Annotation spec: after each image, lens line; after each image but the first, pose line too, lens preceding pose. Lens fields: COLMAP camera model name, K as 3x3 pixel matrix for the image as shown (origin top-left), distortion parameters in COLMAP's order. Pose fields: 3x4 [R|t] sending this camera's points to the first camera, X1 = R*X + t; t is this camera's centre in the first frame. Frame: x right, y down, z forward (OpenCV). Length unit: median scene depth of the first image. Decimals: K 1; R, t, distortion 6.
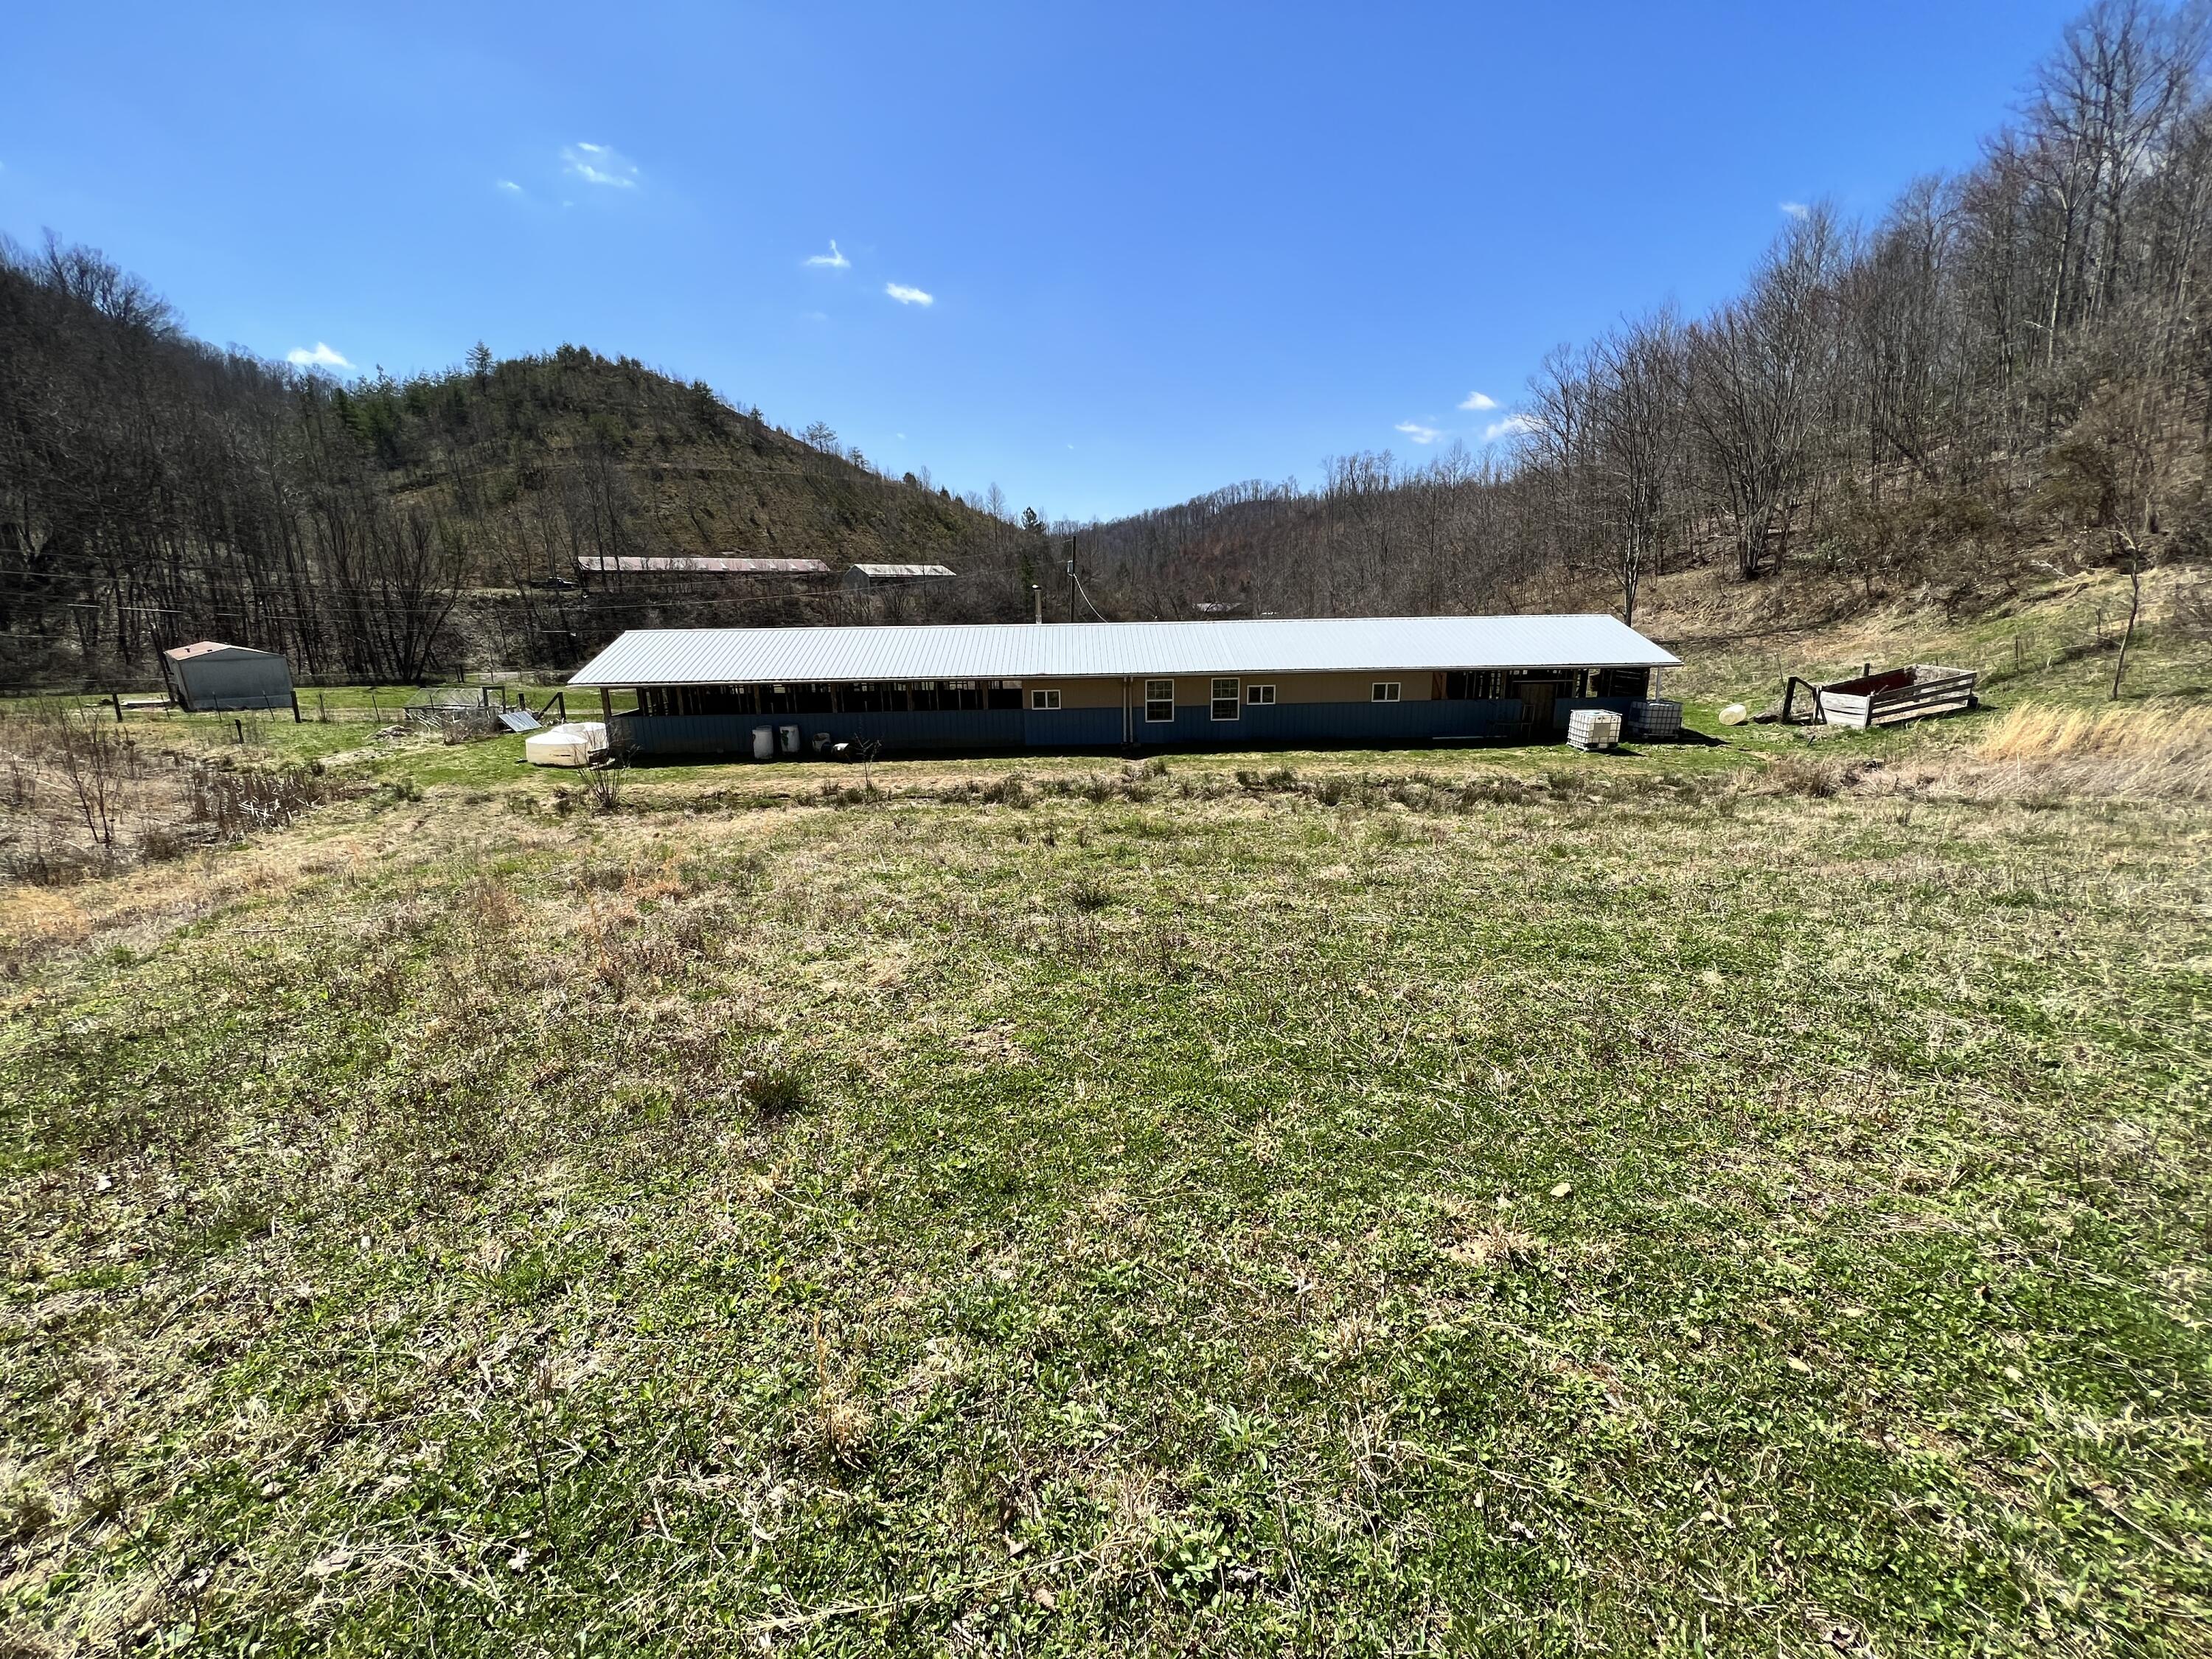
lens RADIAL K [[879.5, 0, 1103.9], [0, 879.5, 827.7], [0, 0, 1]] dist [-0.000226, -0.000001]
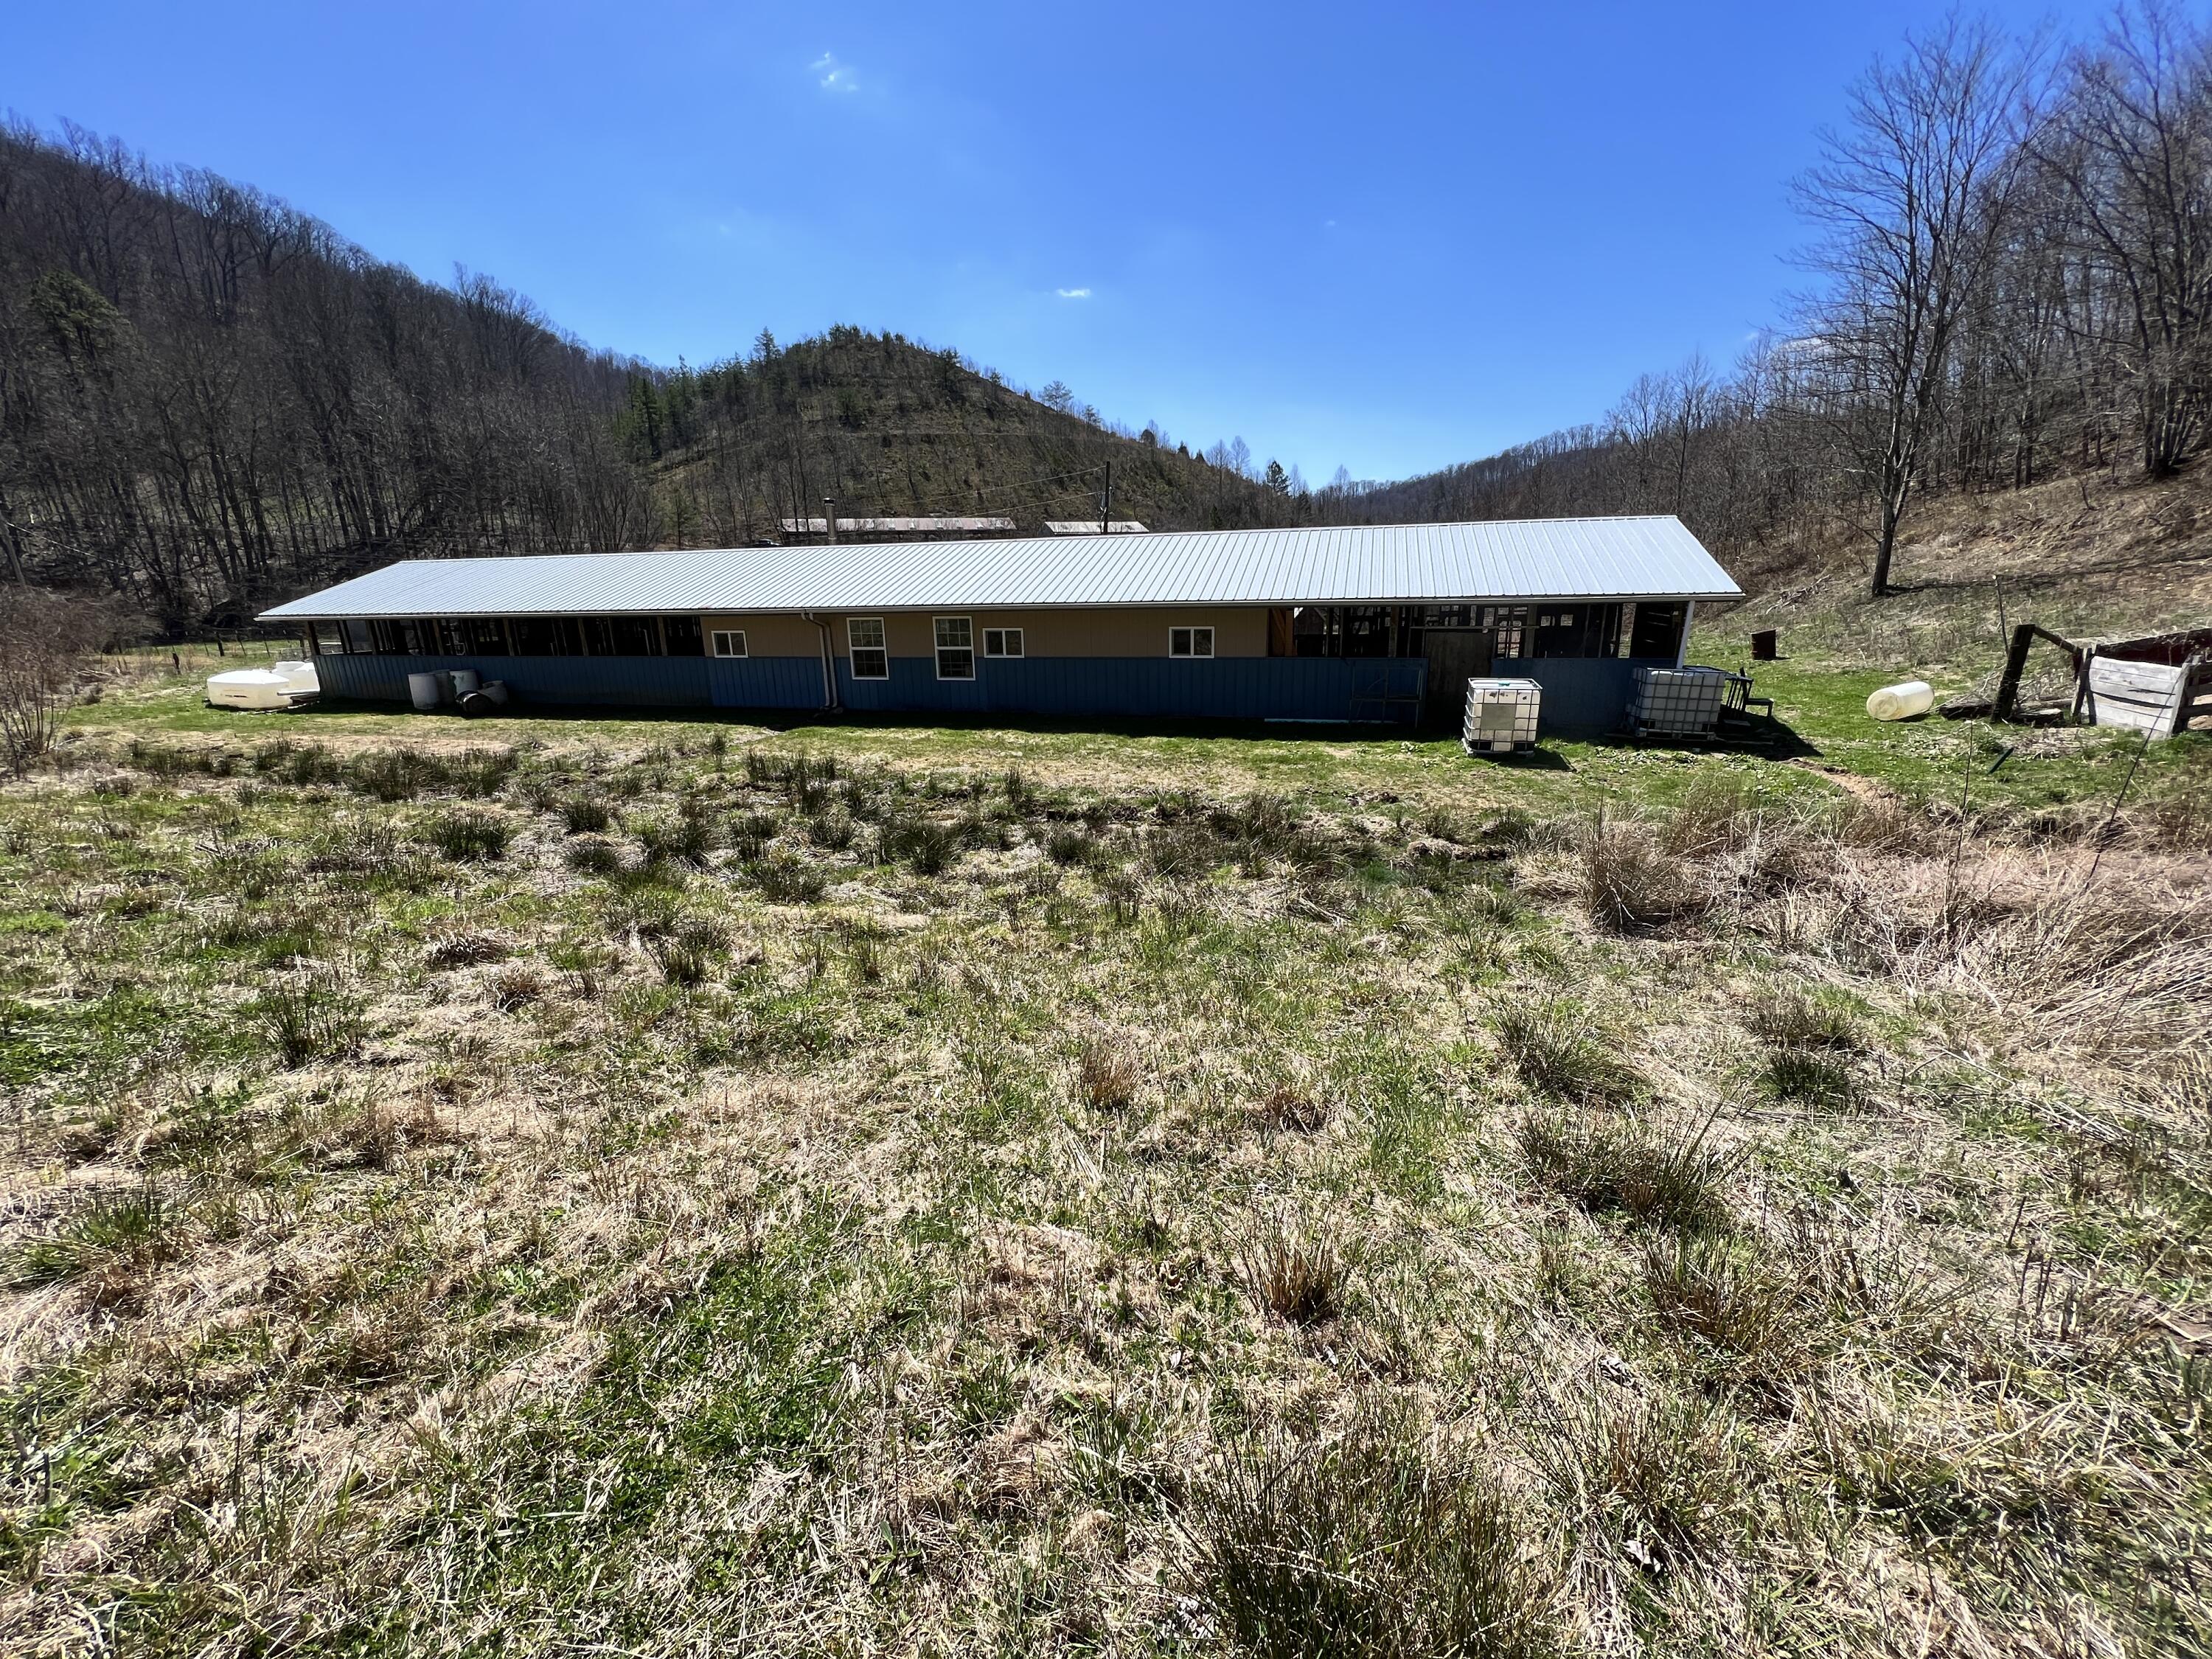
lens RADIAL K [[891.1, 0, 1101.6], [0, 891.1, 826.7], [0, 0, 1]] dist [-0.000941, -0.000185]
pose [[0.949789, 0.079521, -0.302617, 0.461236], [-0.070822, 0.996701, 0.039628, -0.045162], [0.304770, -0.016207, 0.952288, 0.382427]]
